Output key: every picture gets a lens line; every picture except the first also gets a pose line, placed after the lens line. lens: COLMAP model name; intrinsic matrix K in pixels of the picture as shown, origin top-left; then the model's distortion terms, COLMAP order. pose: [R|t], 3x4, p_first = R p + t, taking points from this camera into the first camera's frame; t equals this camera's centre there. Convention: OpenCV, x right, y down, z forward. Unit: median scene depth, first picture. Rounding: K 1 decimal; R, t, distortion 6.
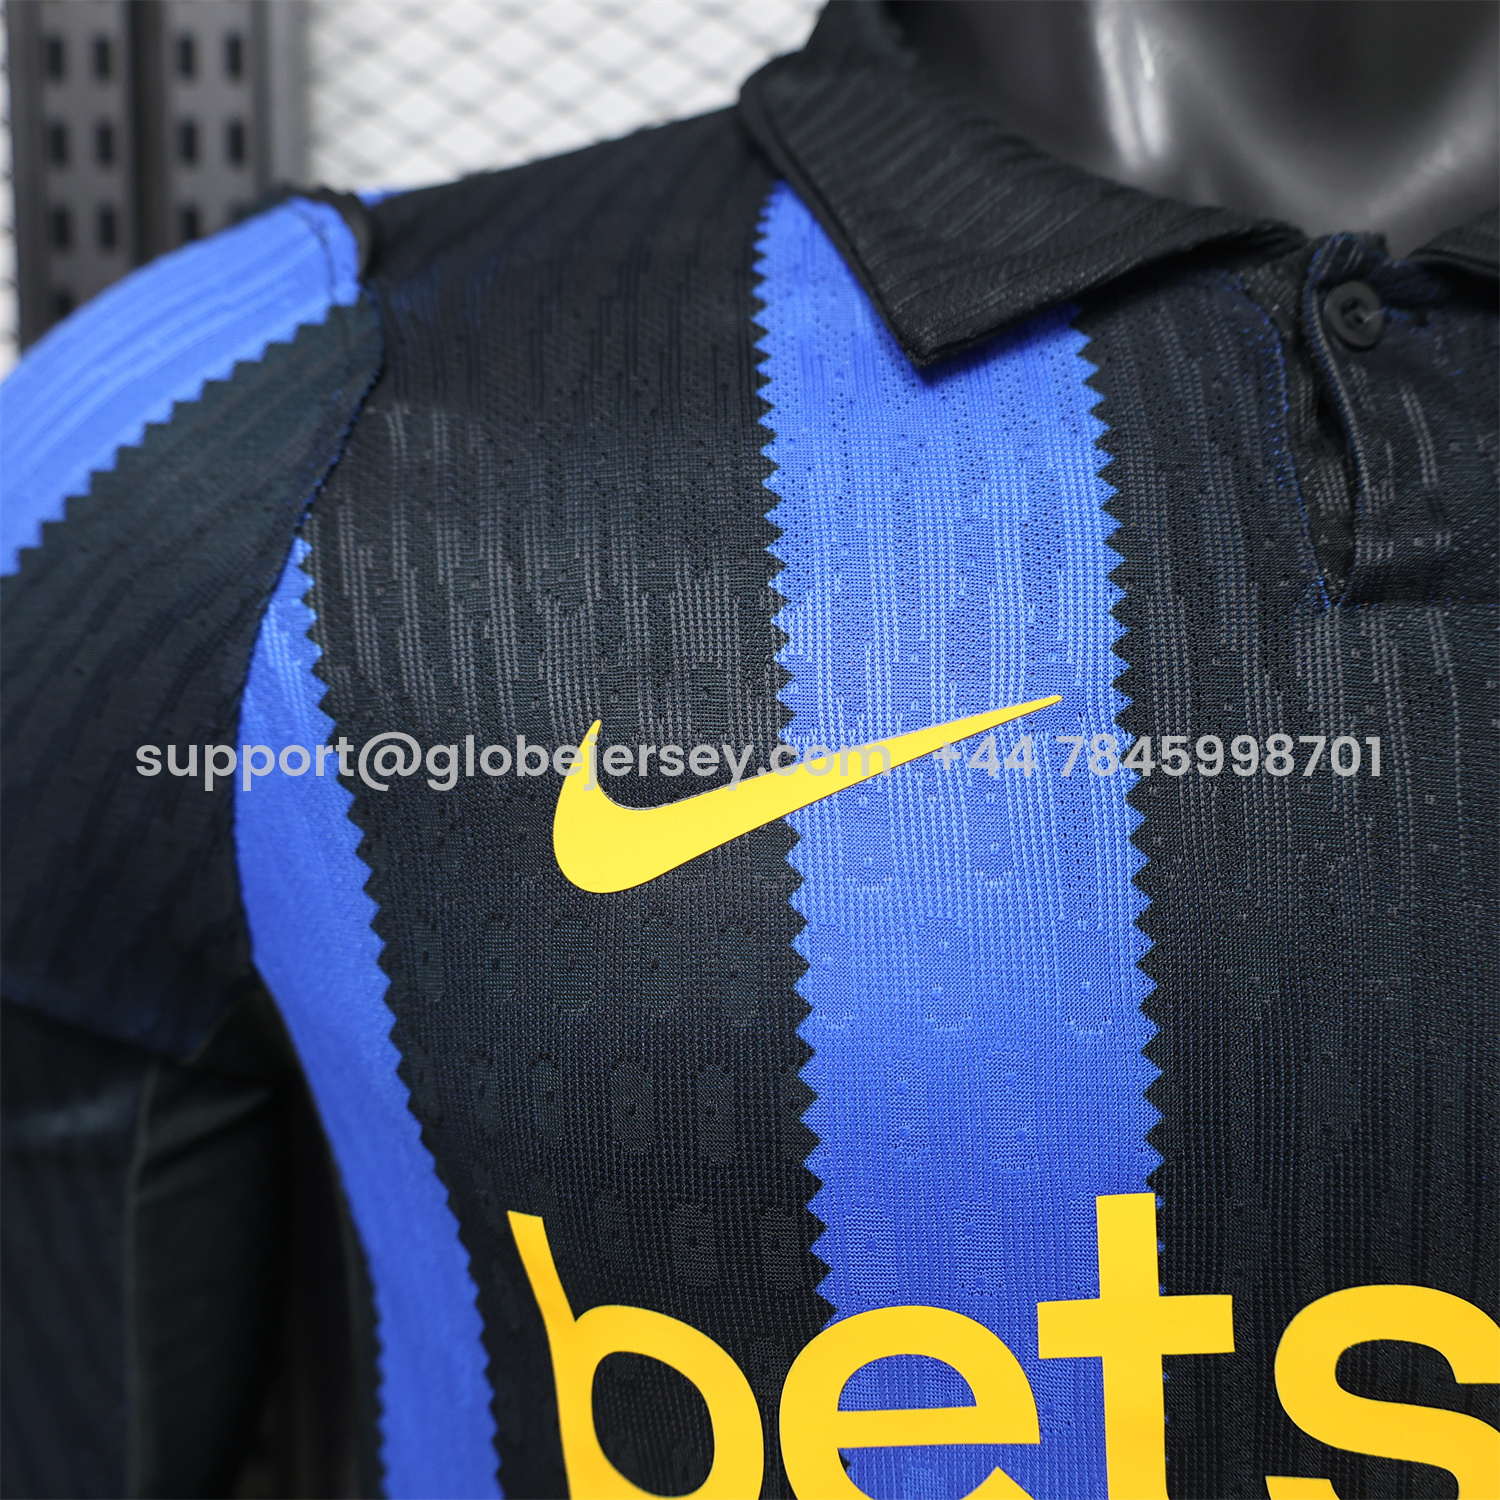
lens RADIAL K [[1504.0, 0, 745.4], [0, 1504.0, 745.7], [0, 0, 1]] dist [-0.017313, 0.000000]
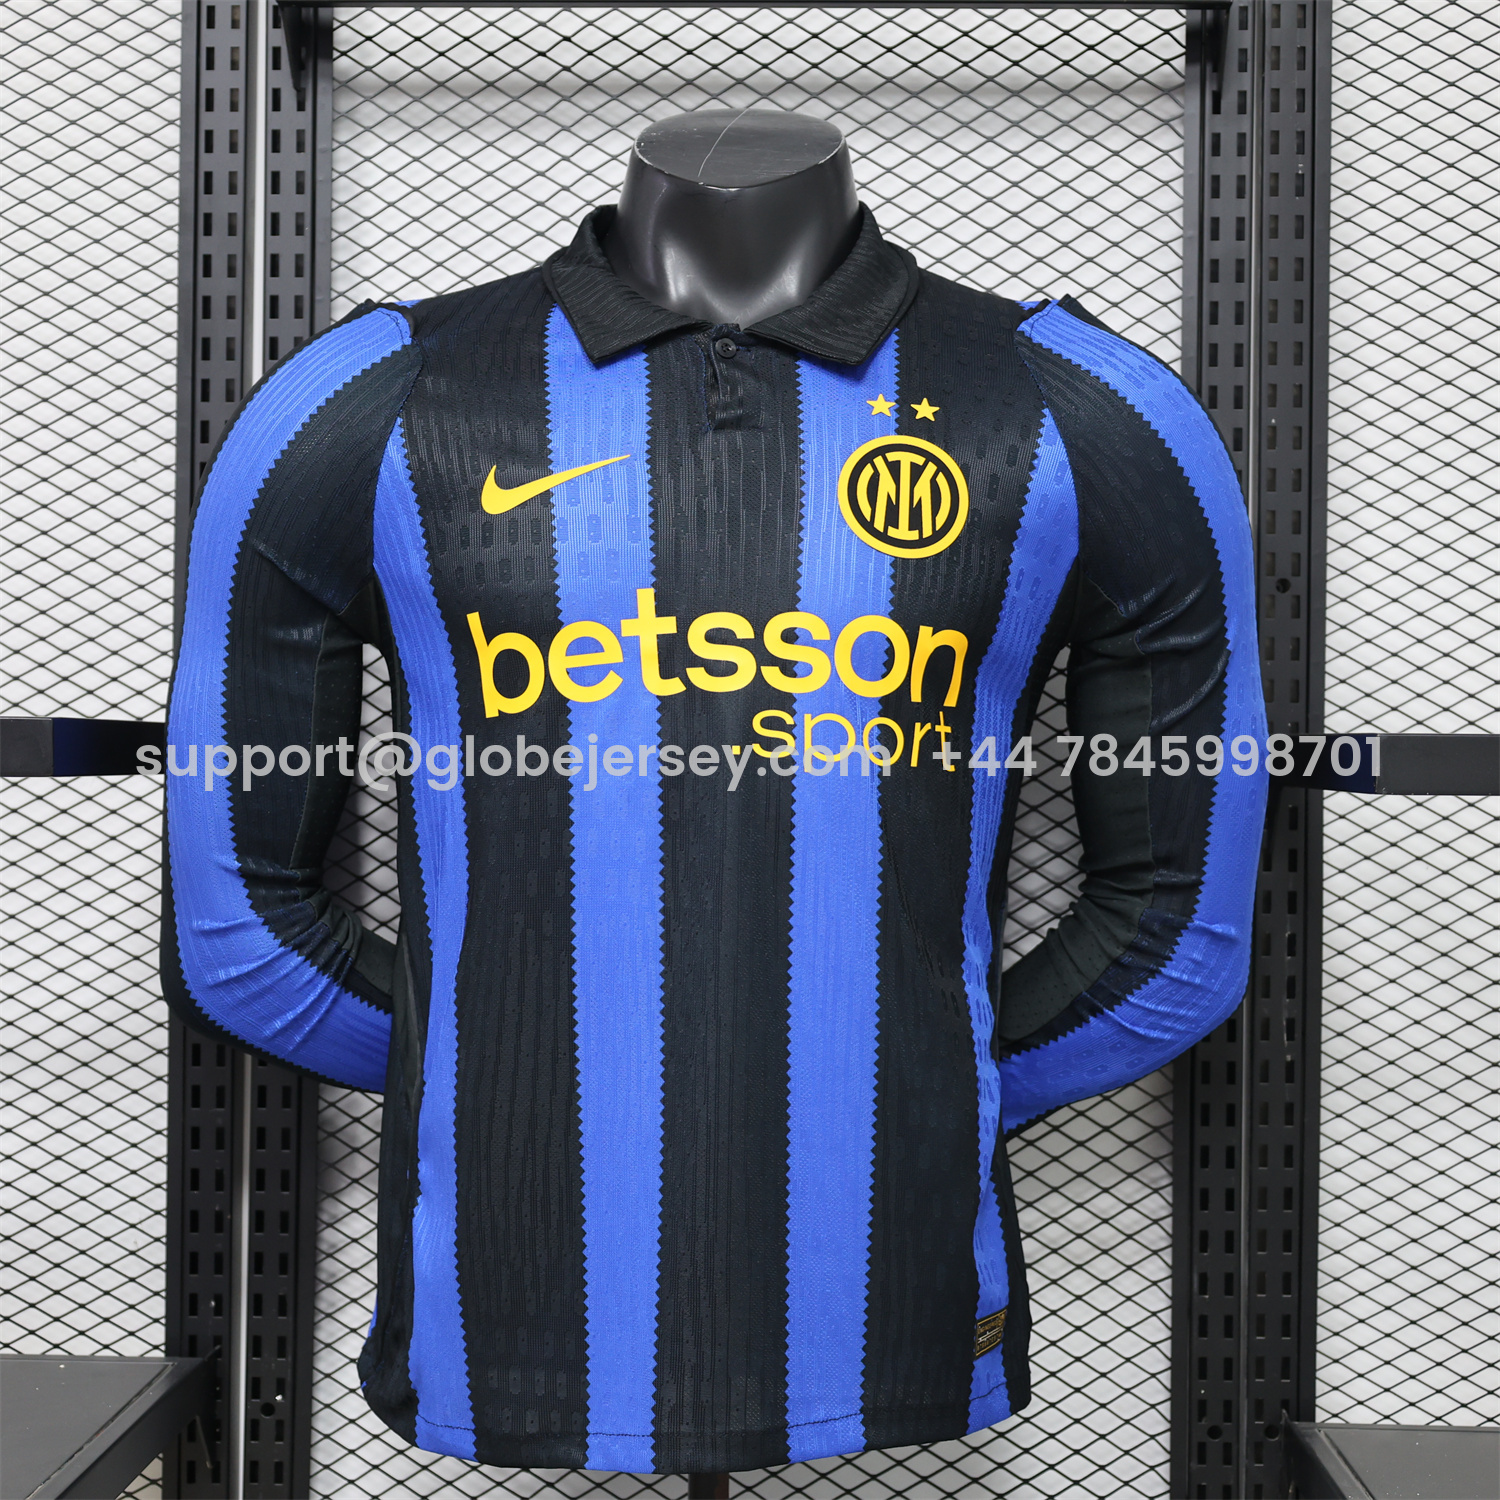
lens RADIAL K [[2158.7, 0, 752.4], [0, 2158.7, 750.5], [0, 0, 1]] dist [-0.028801, 0.000000]
pose [[0.998723, -0.007188, 0.050012, 0.224741], [0.012360, 0.994513, -0.103883, 1.096425], [-0.048991, 0.104369, 0.993331, -3.655685]]
